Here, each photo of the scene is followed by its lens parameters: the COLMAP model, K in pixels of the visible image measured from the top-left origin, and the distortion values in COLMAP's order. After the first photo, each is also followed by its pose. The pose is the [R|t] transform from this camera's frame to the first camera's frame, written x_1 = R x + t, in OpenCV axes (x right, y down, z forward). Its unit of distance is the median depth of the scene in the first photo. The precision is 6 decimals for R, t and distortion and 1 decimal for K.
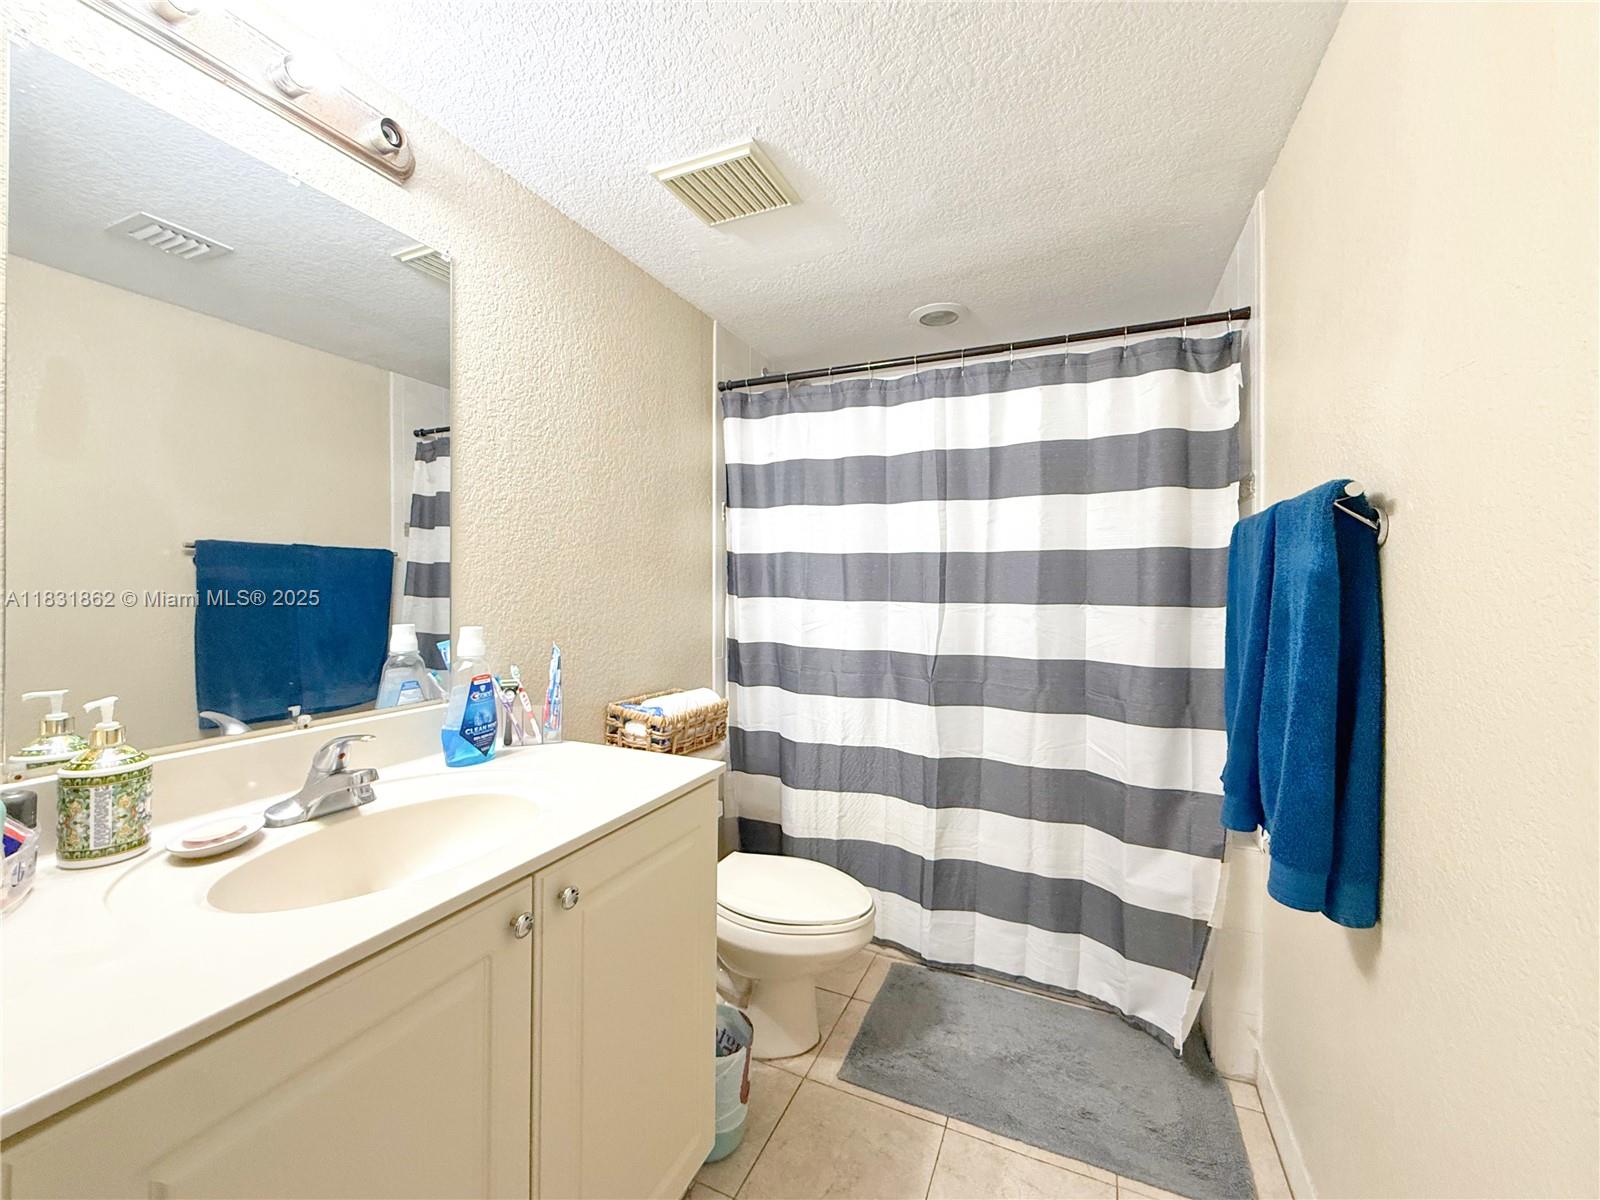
lens RADIAL K [[640.8, 0, 795.1], [0, 640.8, 604.5], [0, 0, 1]] dist [0.000066, -0.000043]
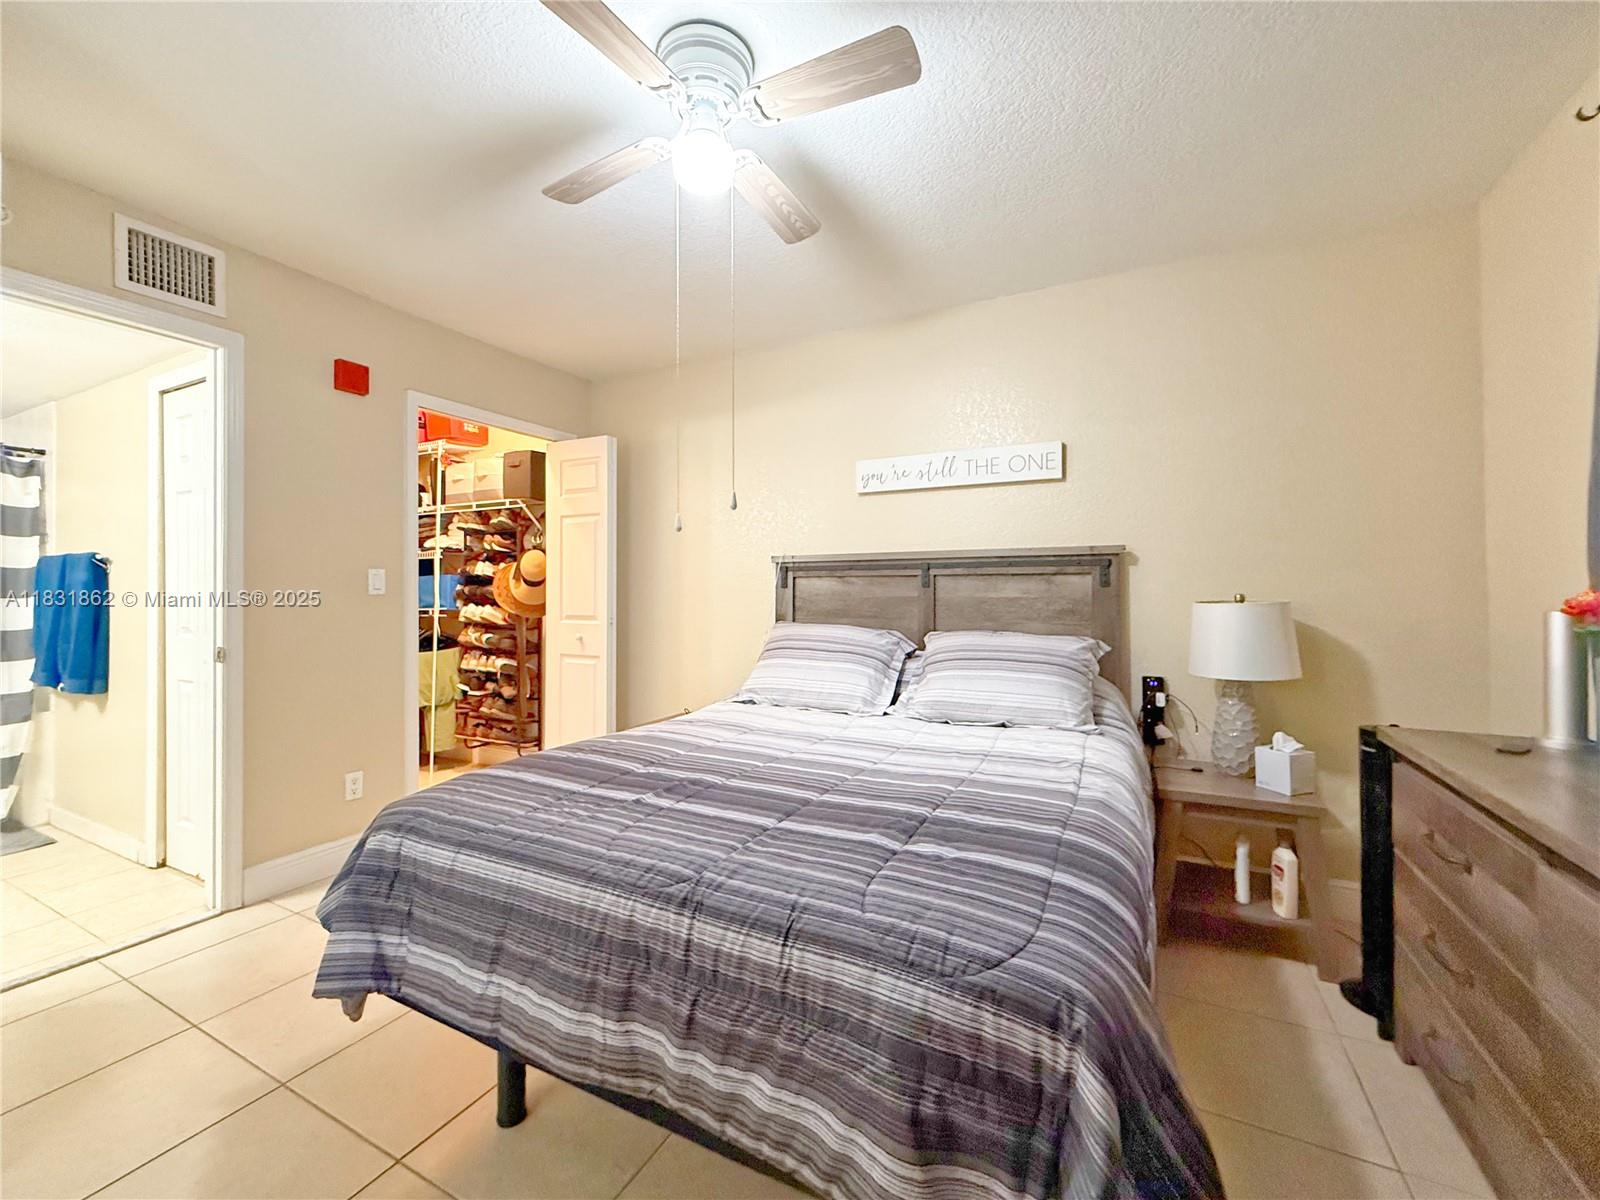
lens RADIAL K [[650.9, 0, 792.9], [0, 650.9, 578.1], [0, 0, 1]] dist [-0.000539, -0.000069]
pose [[0.068633, 0.027938, 0.997251, -0.965577], [0.052651, 0.998113, -0.031585, 0.104053], [-0.996252, 0.054674, 0.067033, -1.215864]]
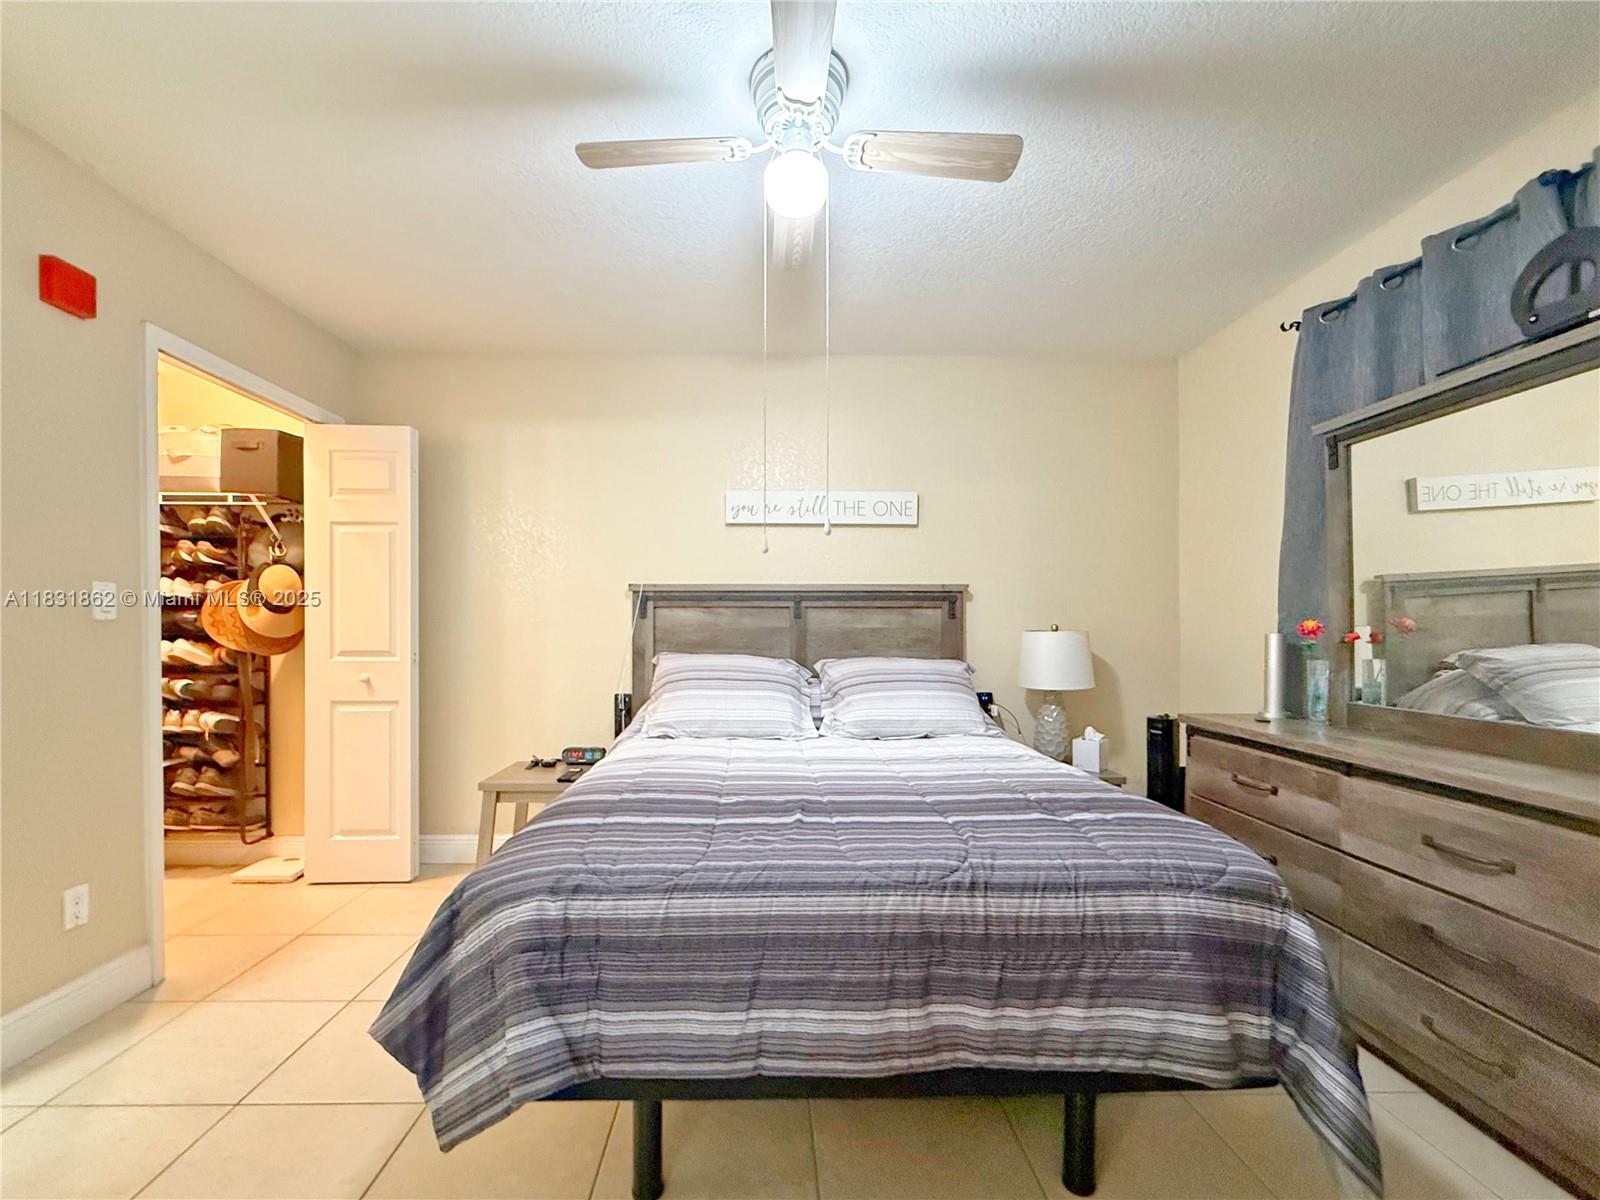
lens RADIAL K [[689.0, 0, 770.3], [0, 689.0, 626.8], [0, 0, 1]] dist [-0.000641, 0.000015]
pose [[-0.415290, 0.011094, 0.909622, -0.935923], [0.048481, 0.998774, 0.009953, 0.094542], [-0.908396, 0.048233, -0.415319, -0.677313]]
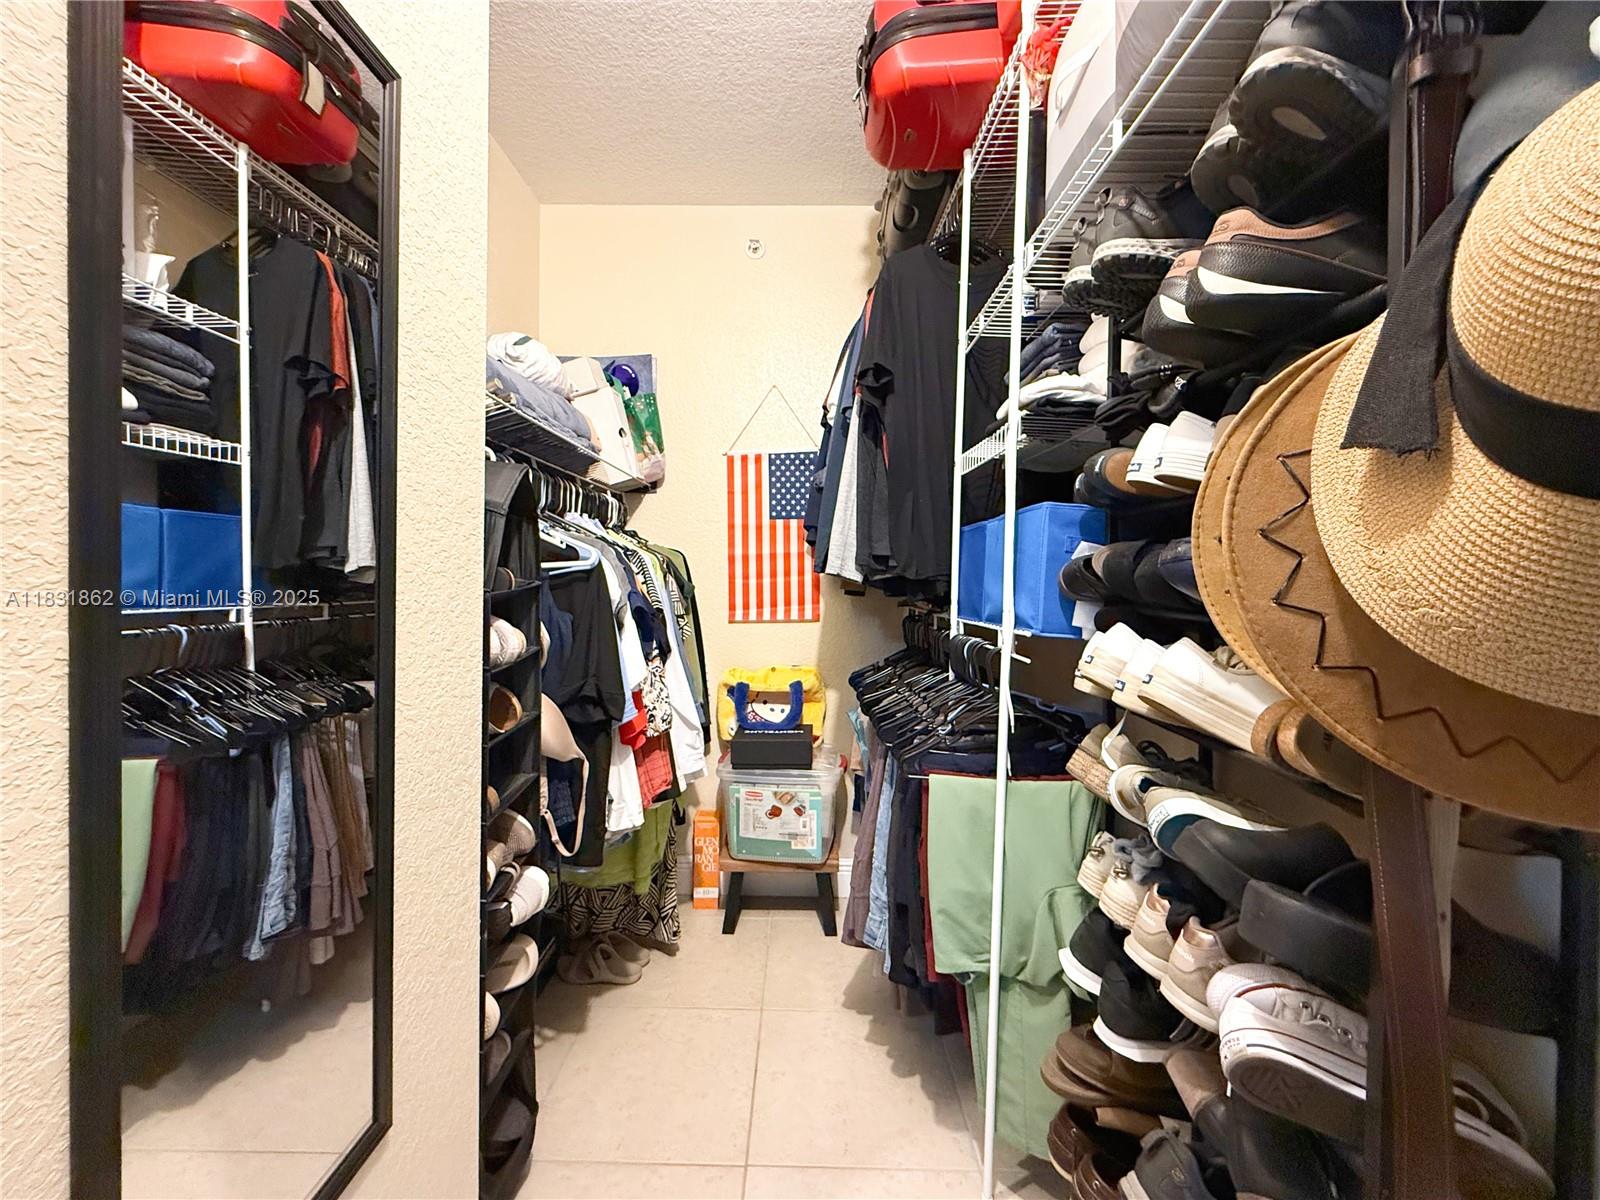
lens RADIAL K [[650.9, 0, 792.9], [0, 650.9, 578.1], [0, 0, 1]] dist [-0.000539, -0.000069]
pose [[0.922309, 0.016830, 0.386086, 0.644393], [-0.003048, 0.999337, -0.036281, 0.051860], [-0.386441, 0.032286, 0.921749, -0.387163]]
